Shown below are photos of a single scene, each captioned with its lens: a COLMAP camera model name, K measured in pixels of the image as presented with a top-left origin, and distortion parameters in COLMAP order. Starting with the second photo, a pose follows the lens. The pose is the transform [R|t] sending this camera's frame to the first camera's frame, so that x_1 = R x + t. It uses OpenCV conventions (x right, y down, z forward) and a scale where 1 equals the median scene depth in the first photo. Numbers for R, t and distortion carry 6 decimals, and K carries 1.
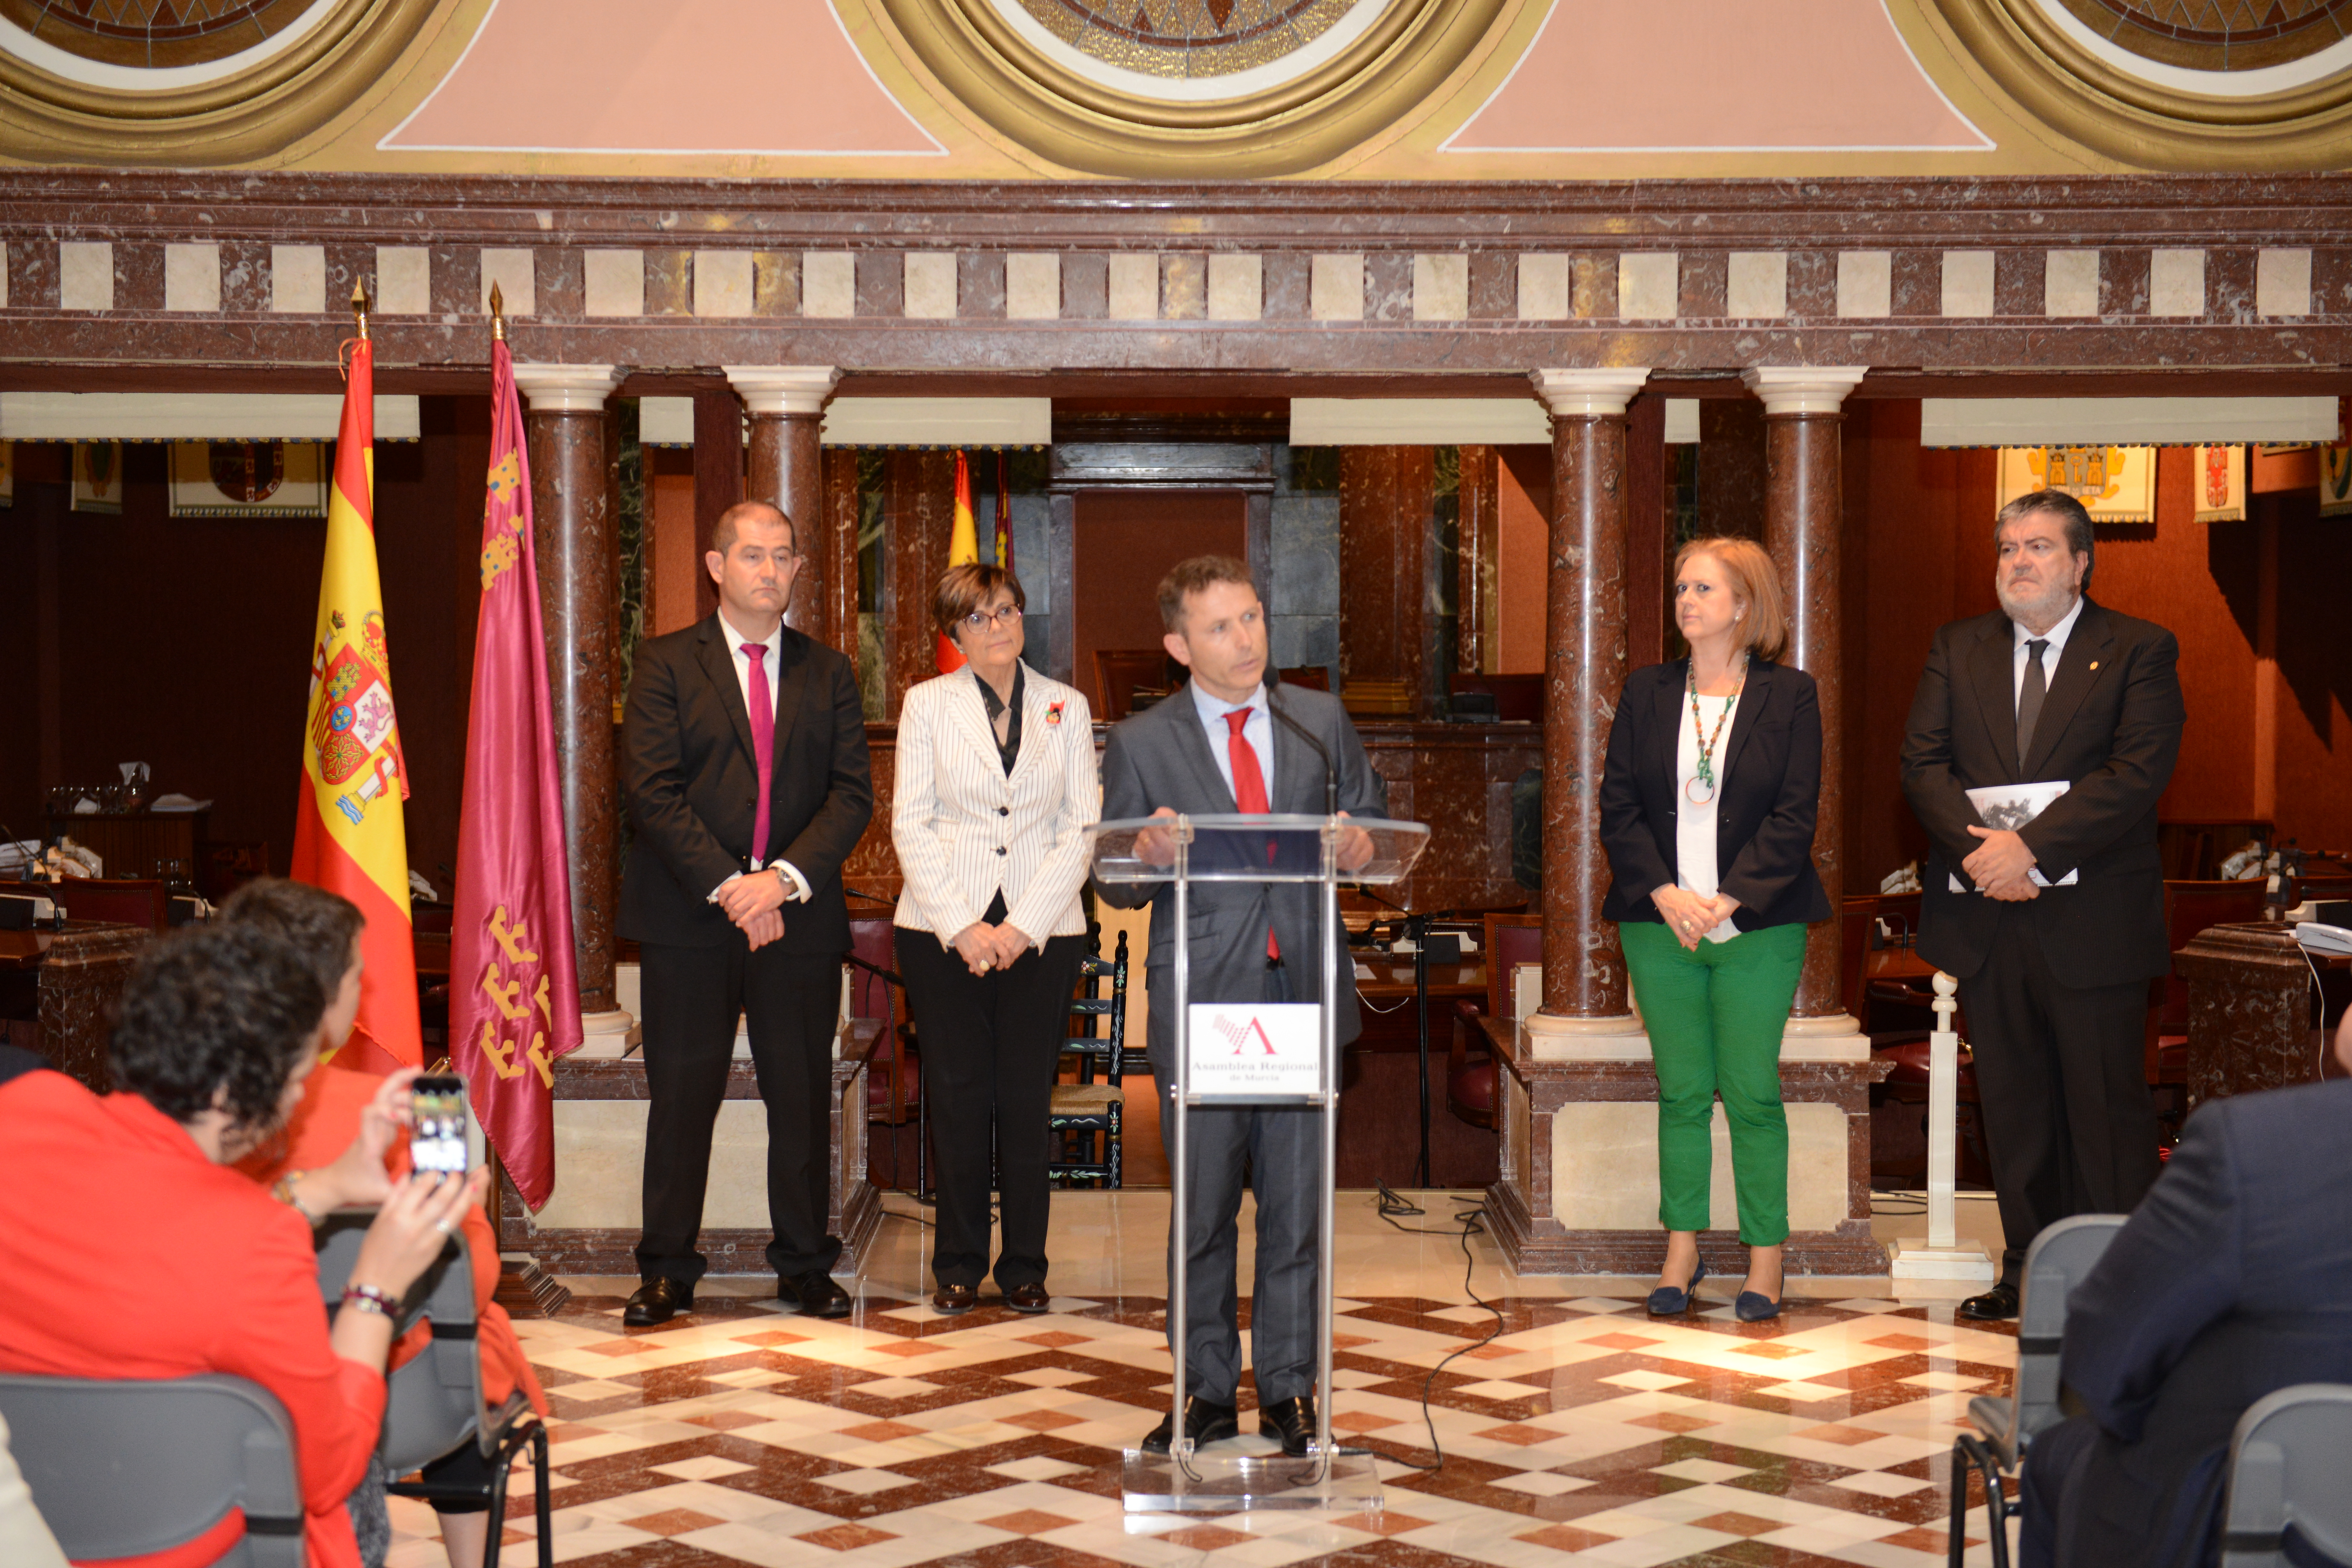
lens RADIAL K [[3836.1, 0, 1176.0], [0, 3836.1, 784.0], [0, 0, 1]] dist [0.089244, 0.170999]
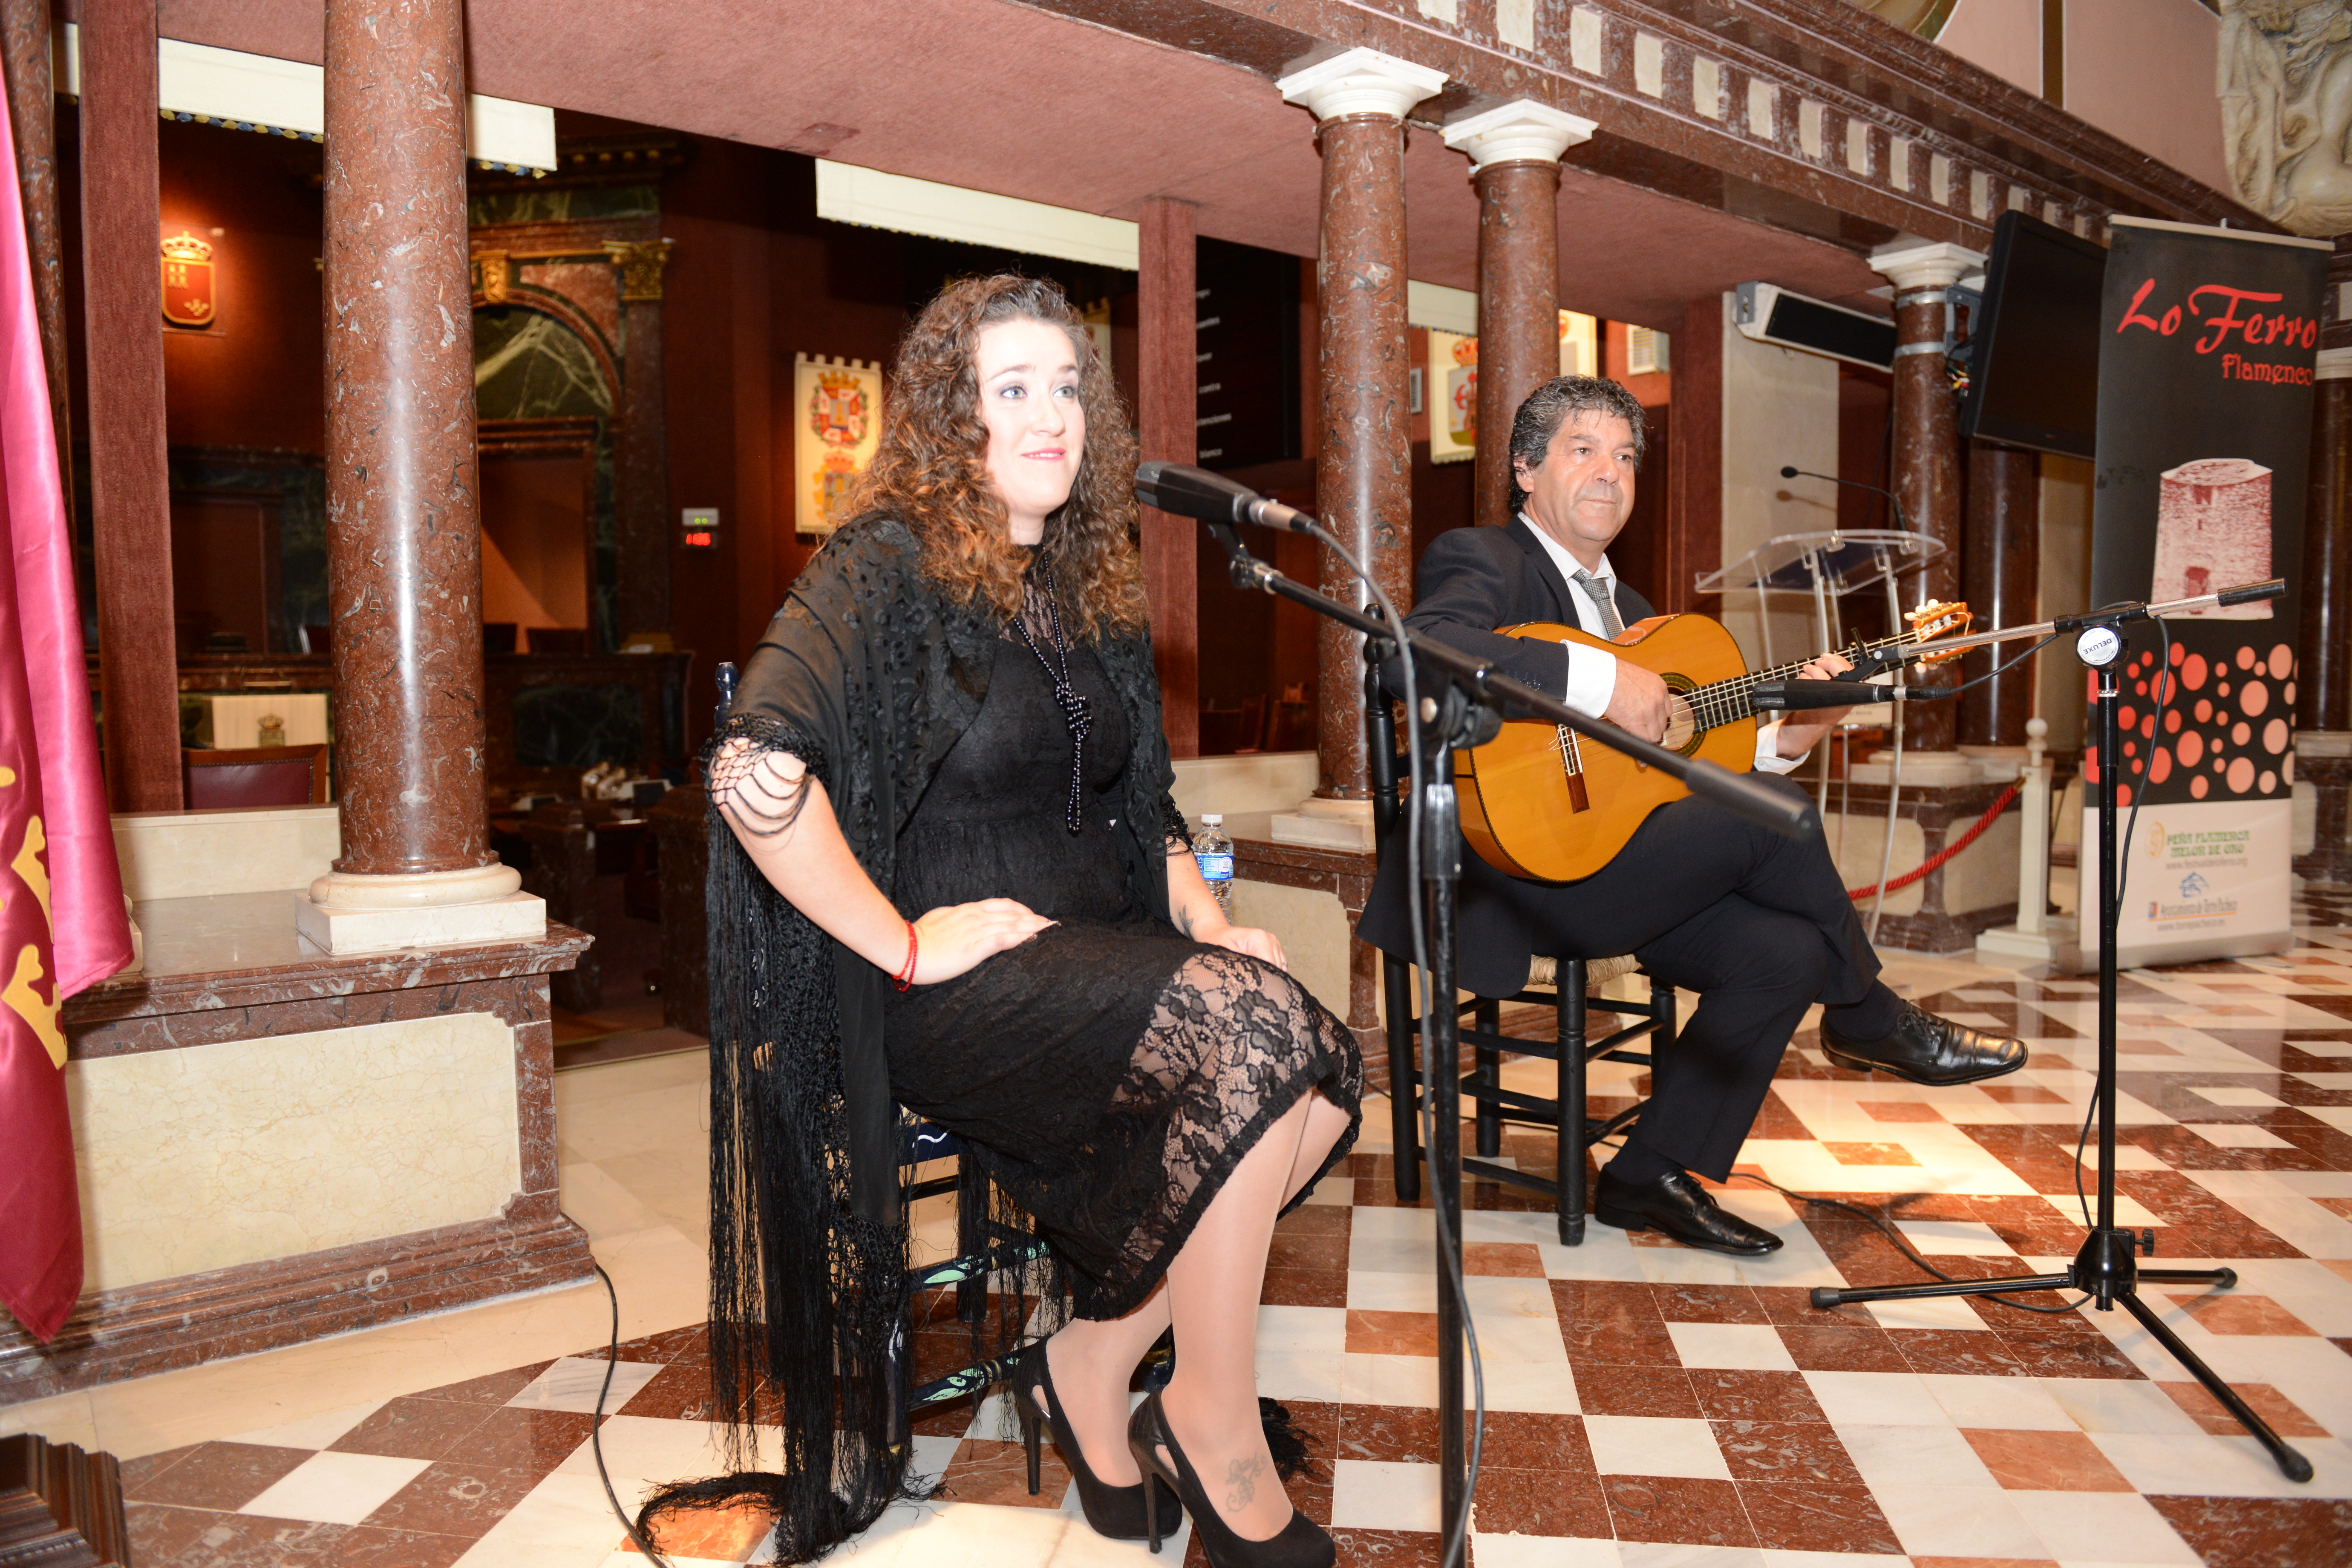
lens RADIAL K [[1584.1, 0, 1176.0], [0, 1584.1, 784.0], [0, 0, 1]] dist [-0.054016, -0.006040]
pose [[0.786004, -0.052578, 0.615982, -0.163891], [0.038961, 0.998609, 0.035522, 0.043421], [-0.616993, -0.003921, 0.786959, 0.755384]]
